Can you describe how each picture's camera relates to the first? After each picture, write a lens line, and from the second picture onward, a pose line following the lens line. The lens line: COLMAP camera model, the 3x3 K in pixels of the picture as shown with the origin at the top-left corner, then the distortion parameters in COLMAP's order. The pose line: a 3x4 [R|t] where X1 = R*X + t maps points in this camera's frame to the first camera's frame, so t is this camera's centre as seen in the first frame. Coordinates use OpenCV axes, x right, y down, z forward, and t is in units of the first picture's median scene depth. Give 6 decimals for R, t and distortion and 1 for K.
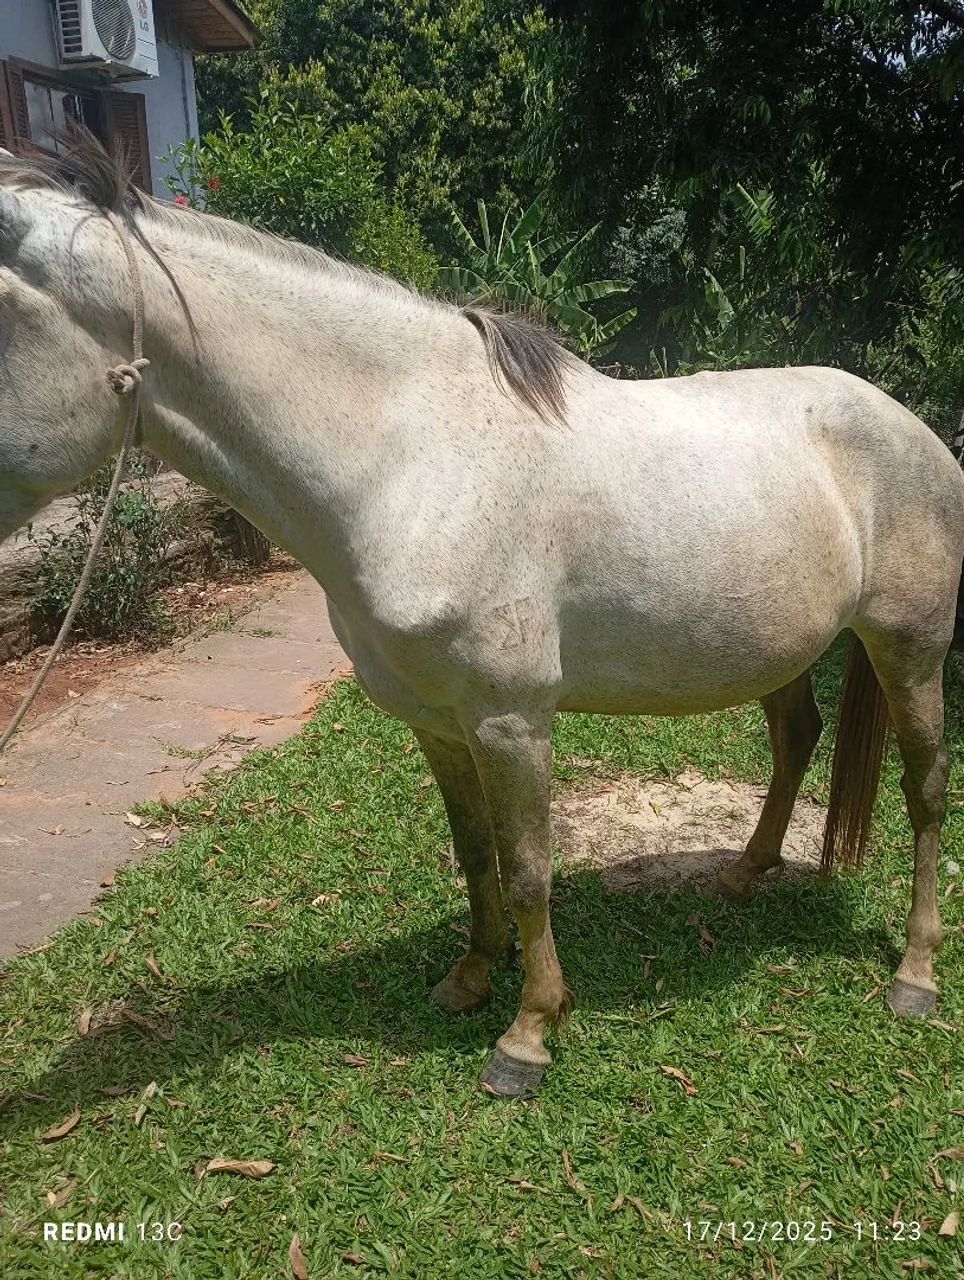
lens RADIAL K [[1058.1, 0, 502.5], [0, 1058.1, 646.6], [0, 0, 1]] dist [0.068955, -0.086661]
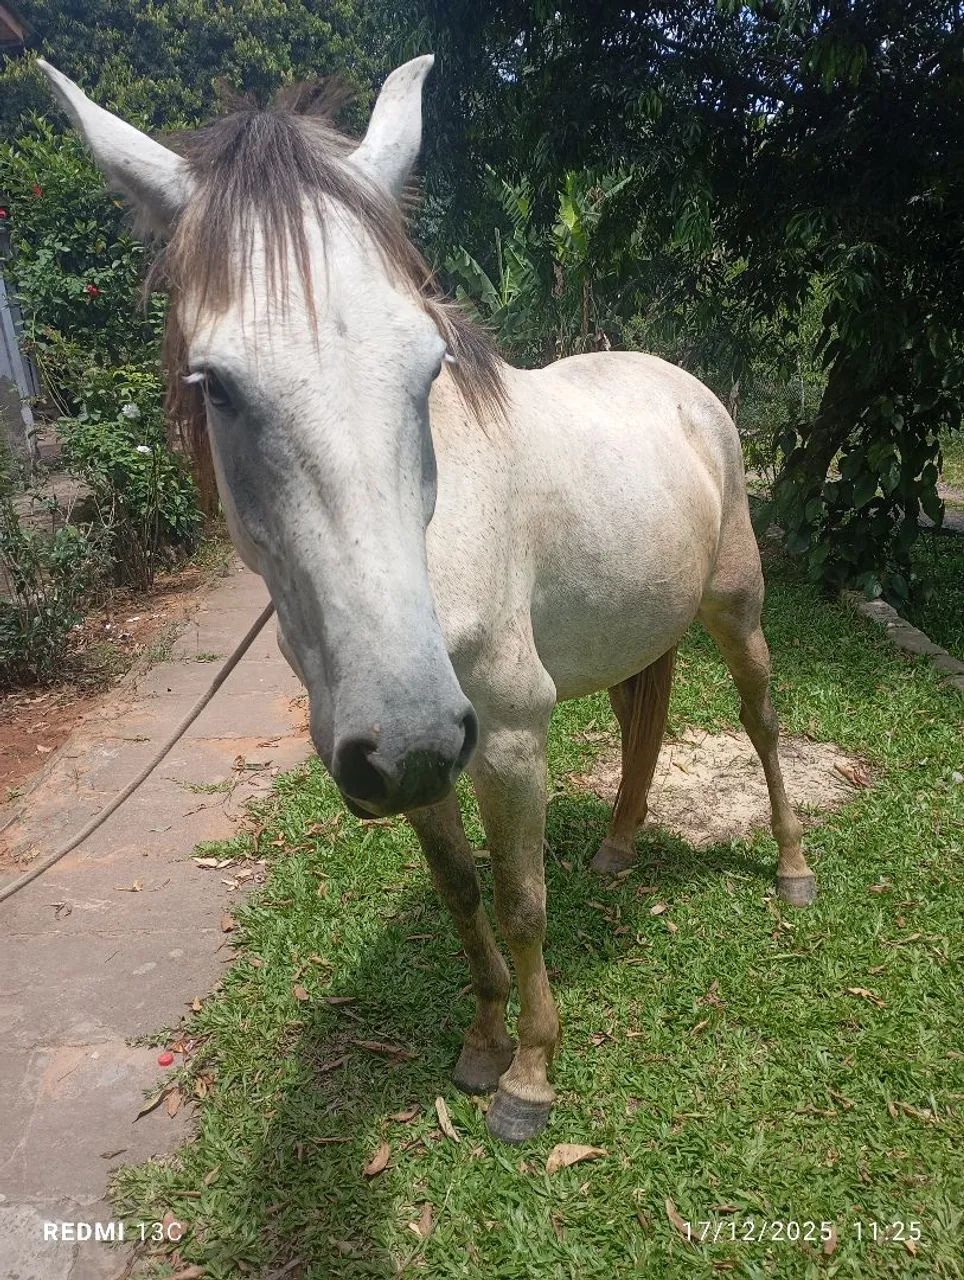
lens RADIAL K [[1058.1, 0, 502.5], [0, 1058.1, 646.6], [0, 0, 1]] dist [0.068955, -0.086661]
pose [[0.967526, -0.133356, 0.214730, -0.146466], [0.130673, 0.991066, 0.026707, -0.011560], [-0.216373, 0.002219, 0.976308, 0.002272]]
